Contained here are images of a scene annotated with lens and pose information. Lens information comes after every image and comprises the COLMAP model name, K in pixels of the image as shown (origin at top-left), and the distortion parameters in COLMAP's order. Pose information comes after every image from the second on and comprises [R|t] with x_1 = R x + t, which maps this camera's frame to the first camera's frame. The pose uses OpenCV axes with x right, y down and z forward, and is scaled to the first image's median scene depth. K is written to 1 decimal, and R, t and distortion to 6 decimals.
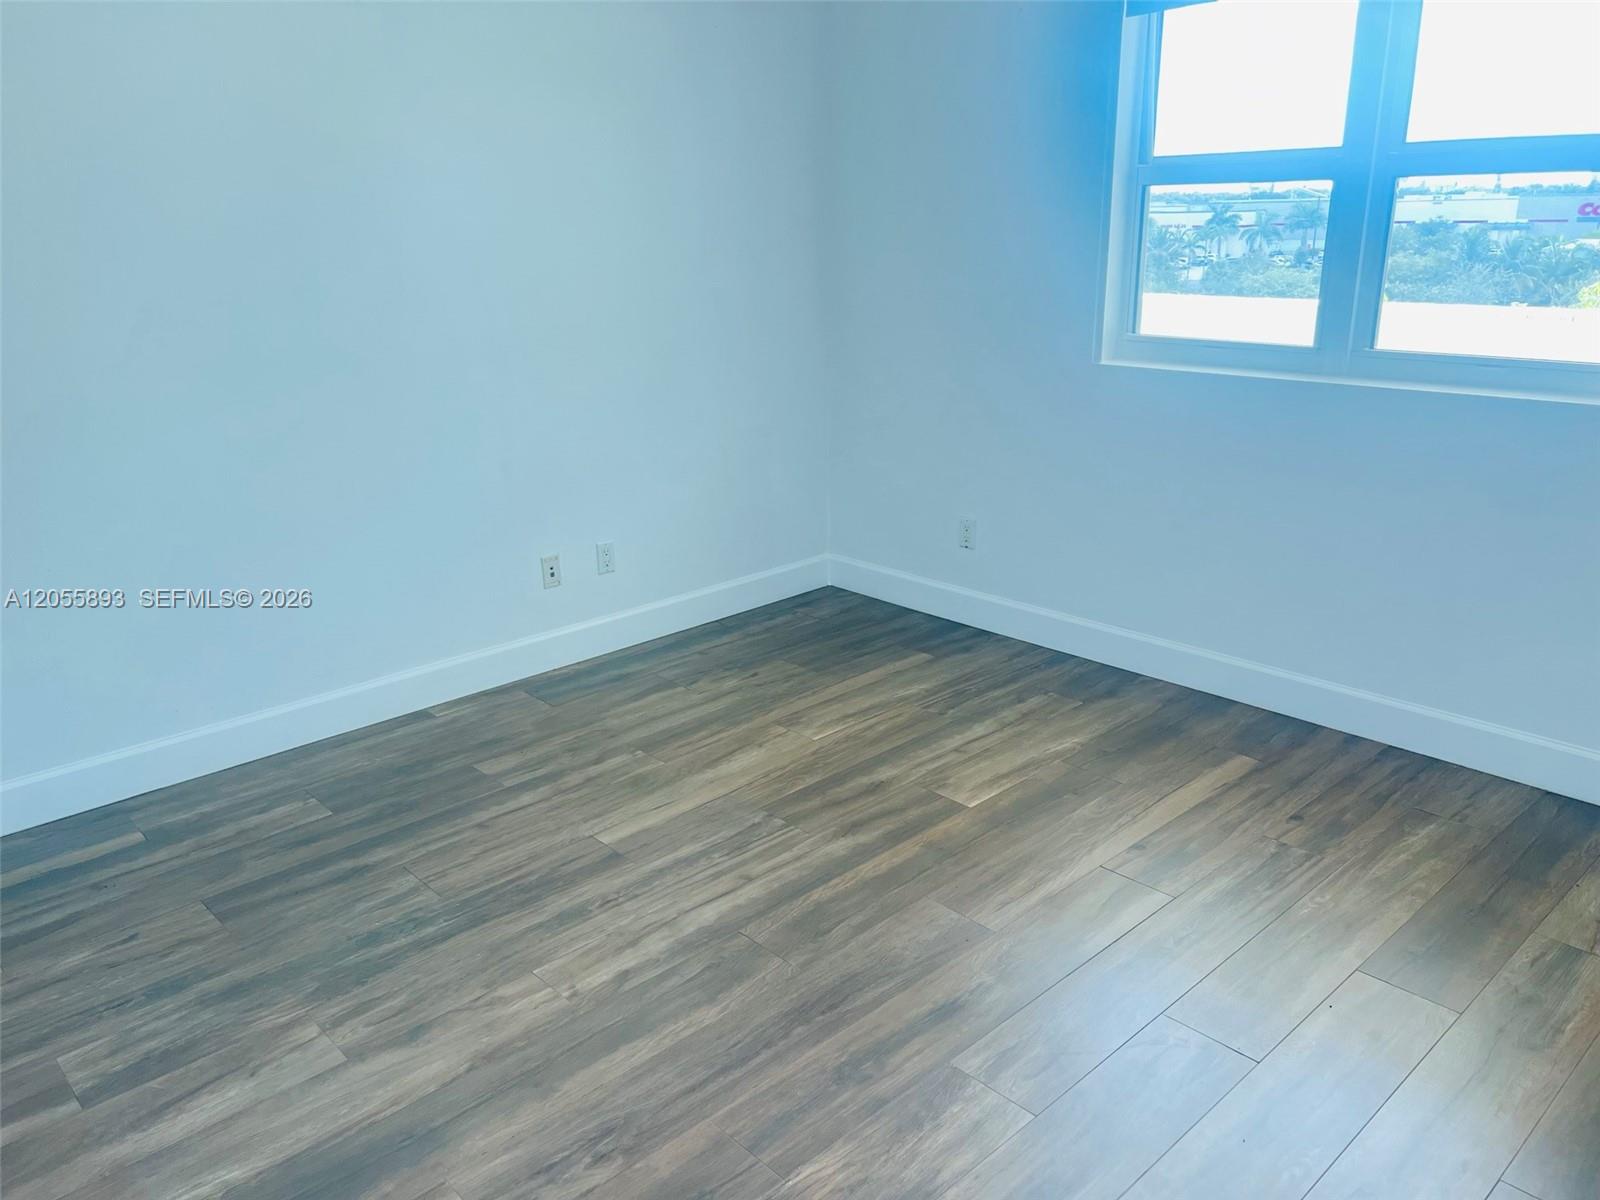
lens RADIAL K [[1209.3, 0, 800.0], [0, 1209.3, 600.0], [0, 0, 1]] dist [0.061871, -0.063421]
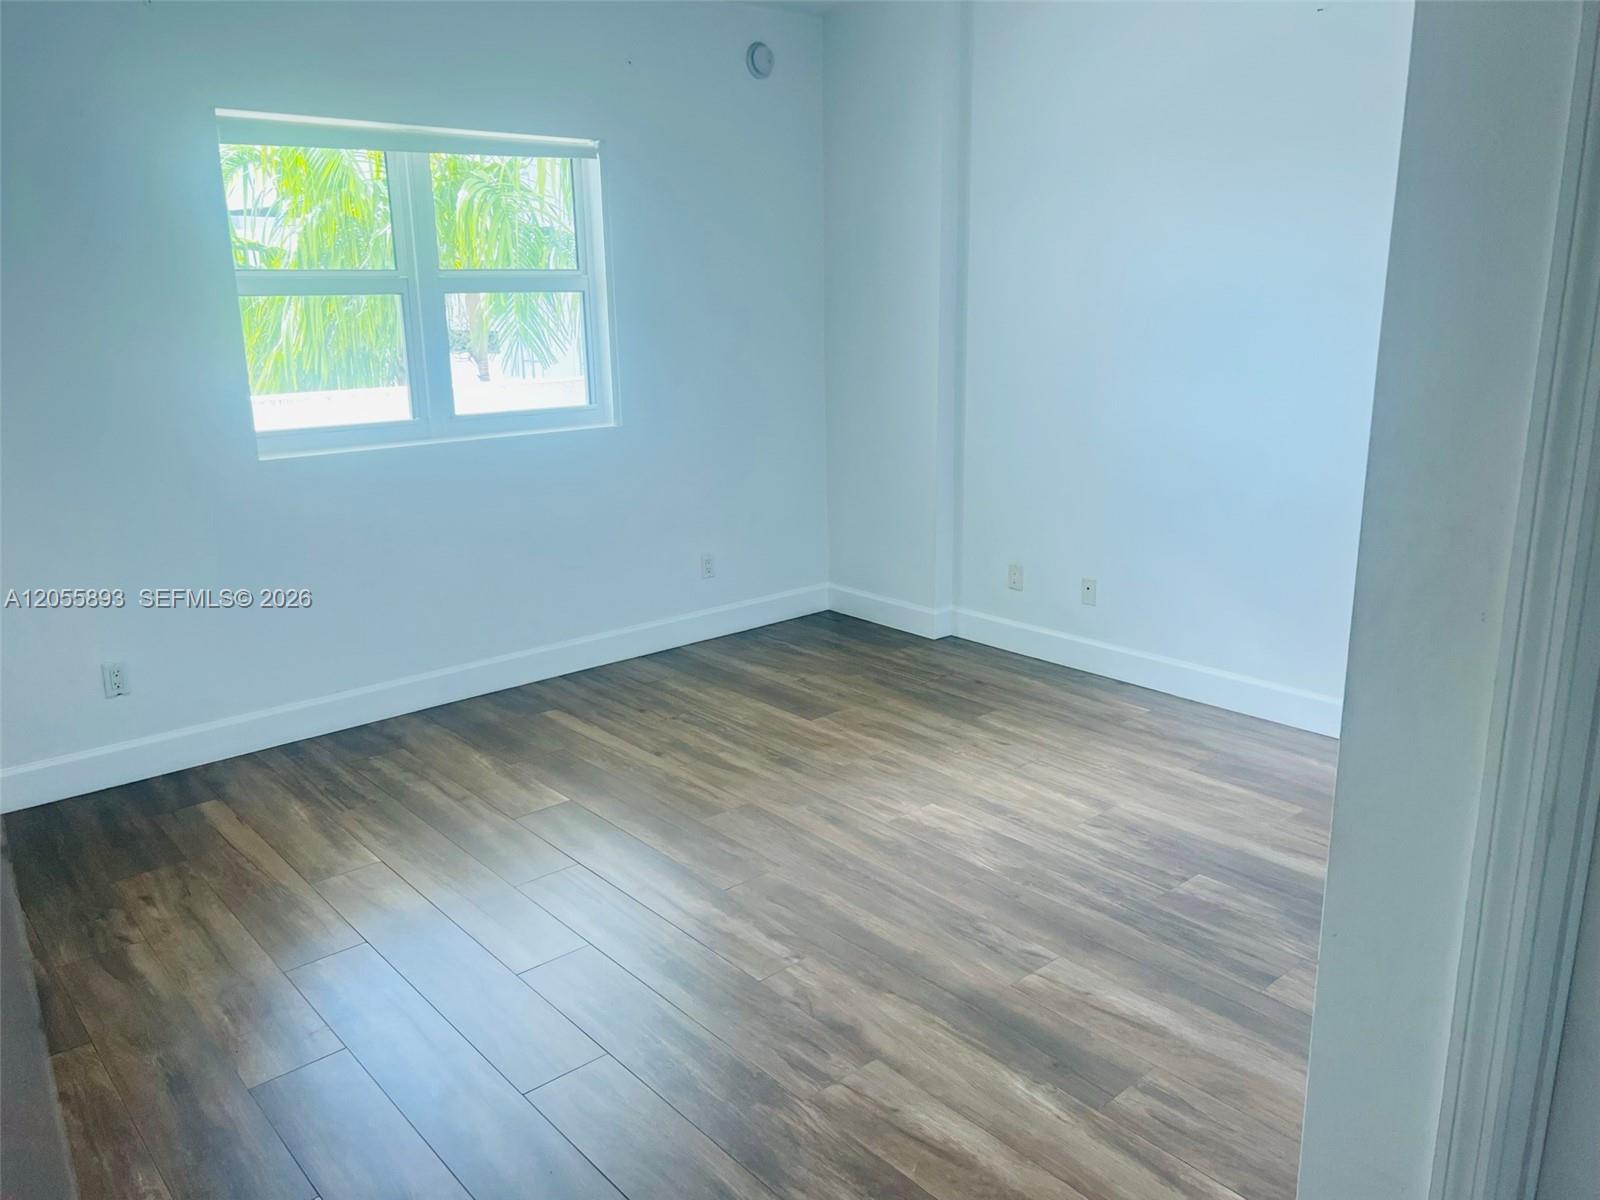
lens RADIAL K [[1209.3, 0, 800.0], [0, 1209.3, 600.0], [0, 0, 1]] dist [0.061871, -0.063421]
pose [[0.044994, -0.233501, 0.971315, -0.989435], [0.323157, 0.923424, 0.207019, -0.190599], [-0.945275, 0.304573, 0.117007, 0.593054]]
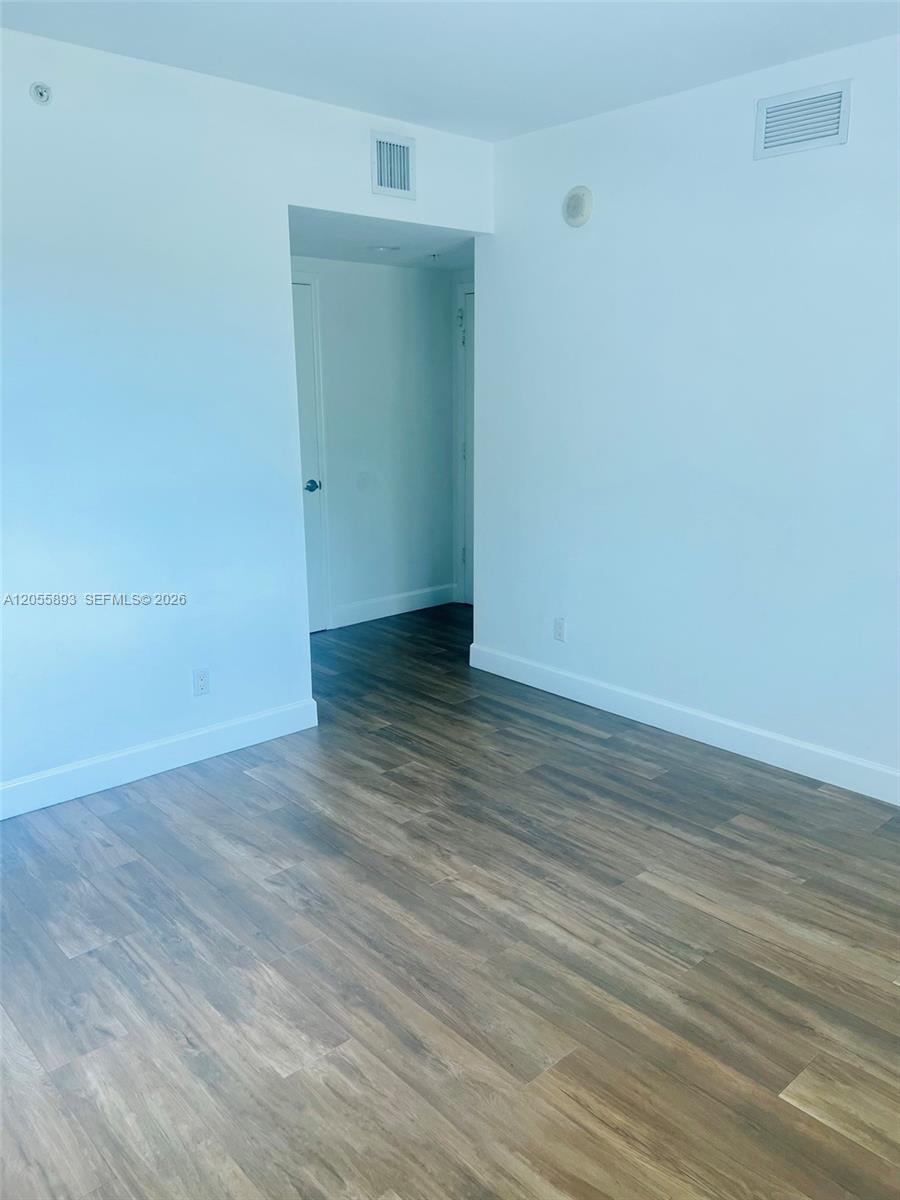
lens RADIAL K [[907.0, 0, 450.0], [0, 907.0, 600.0], [0, 0, 1]] dist [0.061871, -0.063421]
pose [[-0.013357, 0.255415, -0.966739, 0.698273], [-0.301576, 0.920775, 0.247438, -0.249991], [0.953349, 0.294851, 0.064728, 0.640341]]
